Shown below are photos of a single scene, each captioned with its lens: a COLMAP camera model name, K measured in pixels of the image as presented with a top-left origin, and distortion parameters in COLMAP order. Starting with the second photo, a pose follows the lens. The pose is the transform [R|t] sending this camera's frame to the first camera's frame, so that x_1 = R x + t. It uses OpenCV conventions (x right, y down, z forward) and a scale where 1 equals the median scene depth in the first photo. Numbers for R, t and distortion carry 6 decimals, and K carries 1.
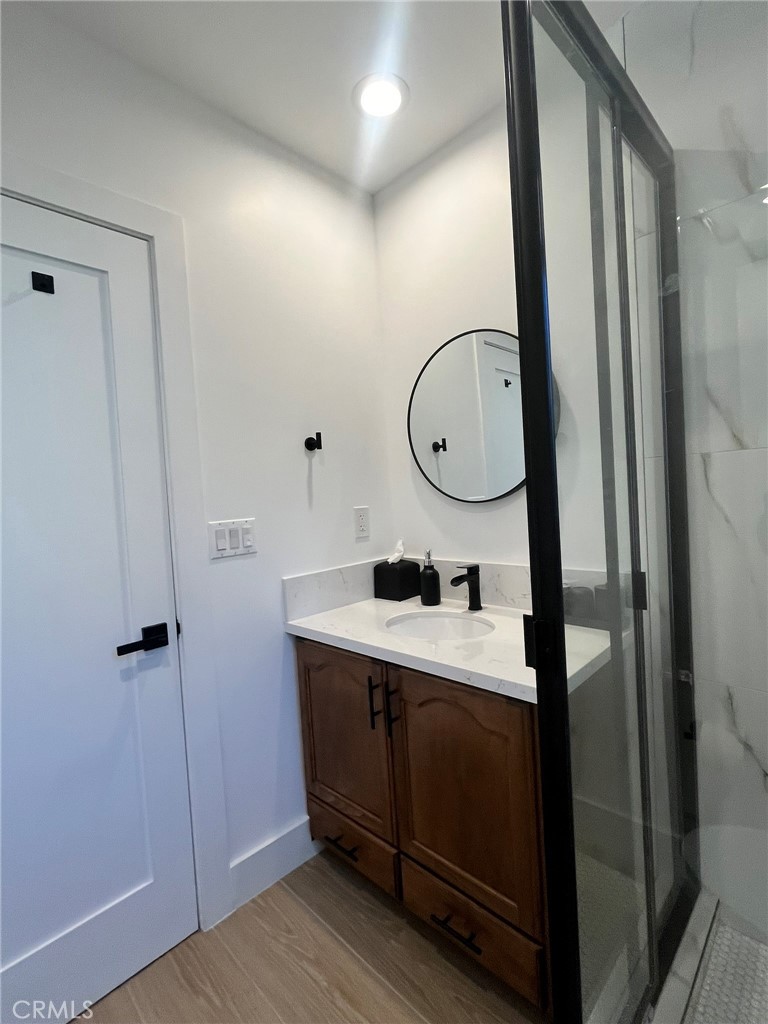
lens RADIAL K [[483.2, 0, 380.1], [0, 483.2, 510.5], [0, 0, 1]] dist [-0.006040, -0.000251]
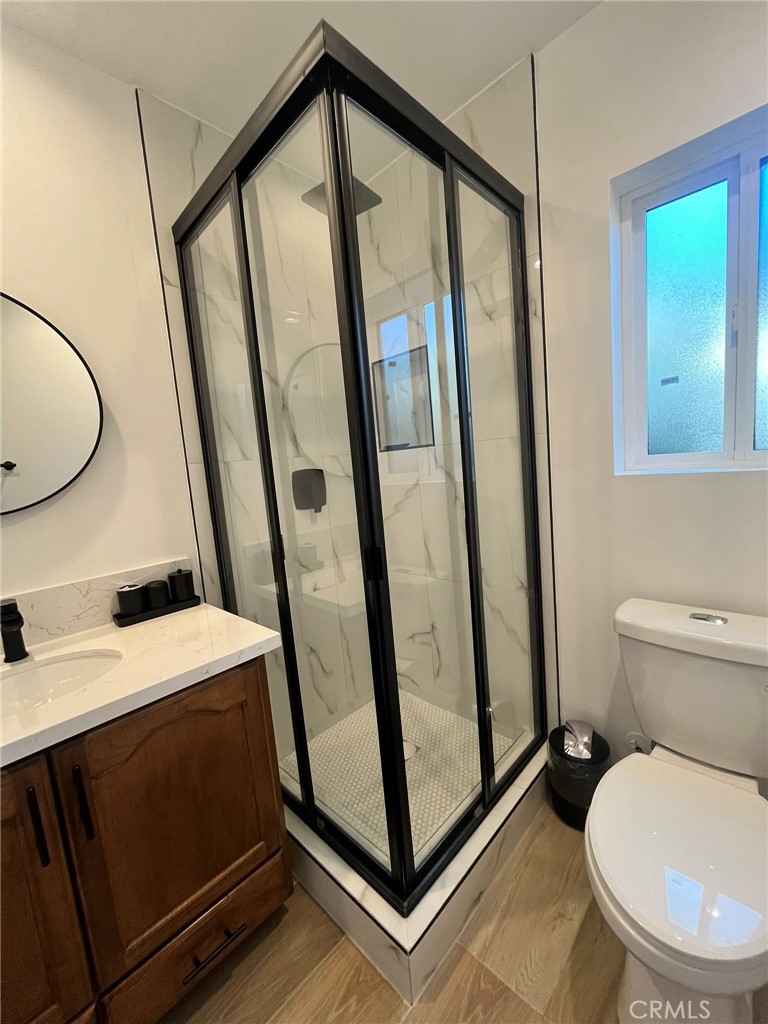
lens RADIAL K [[408.4, 0, 380.7], [0, 408.4, 511.9], [0, 0, 1]] dist [-0.009424, 0.000369]
pose [[-0.009401, -0.059788, 0.998167, -0.568833], [0.130357, 0.989619, 0.060504, 0.019441], [-0.991423, 0.130686, -0.001510, 0.553790]]
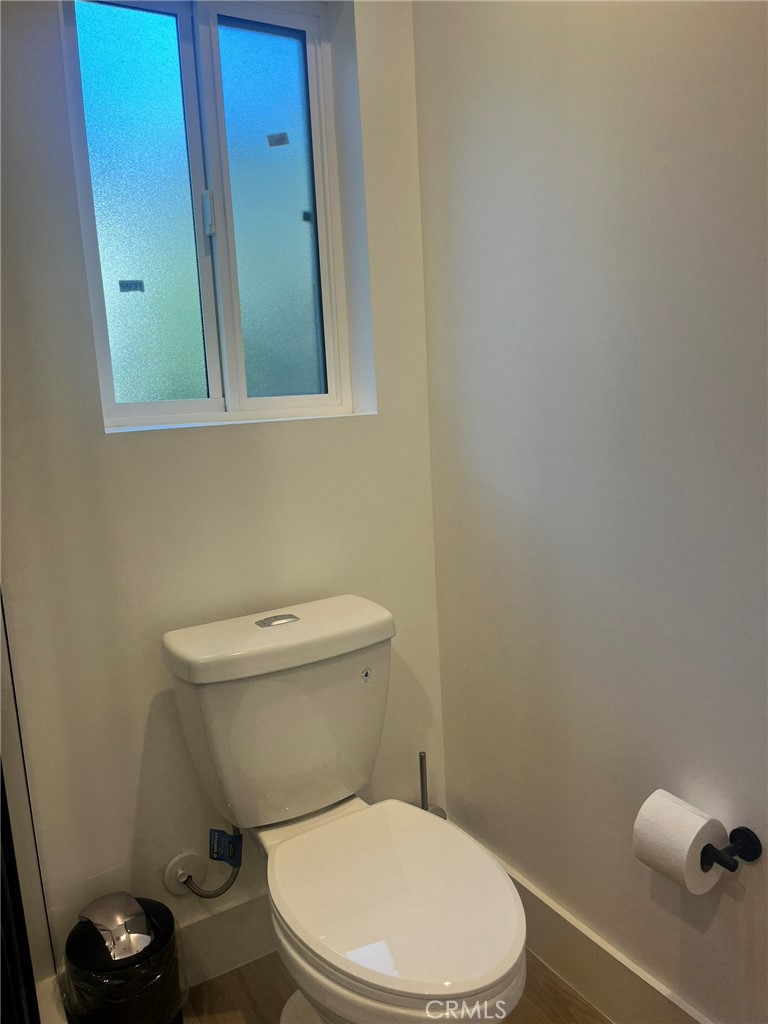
lens RADIAL K [[779.8, 0, 383.1], [0, 779.8, 508.5], [0, 0, 1]] dist [0.052402, -0.070923]
pose [[-0.960548, 0.069524, 0.269284, -0.232004], [0.121301, 0.976030, 0.180695, 0.018495], [-0.250267, 0.206231, -0.945957, 0.952584]]
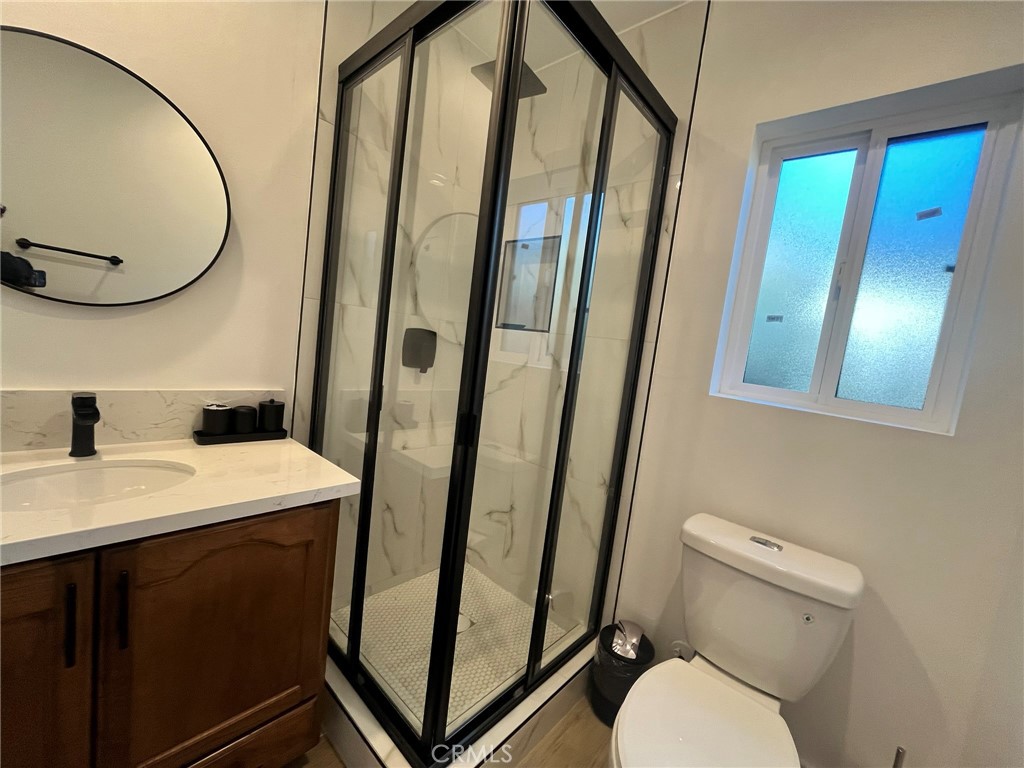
lens RADIAL K [[408.4, 0, 510.2], [0, 408.4, 383.3], [0, 0, 1]] dist [-0.009424, 0.000369]
pose [[-0.059116, -0.045483, 0.997214, -0.592163], [-0.076750, 0.996212, 0.040888, 0.032321], [-0.995296, -0.074120, -0.062382, 0.551038]]
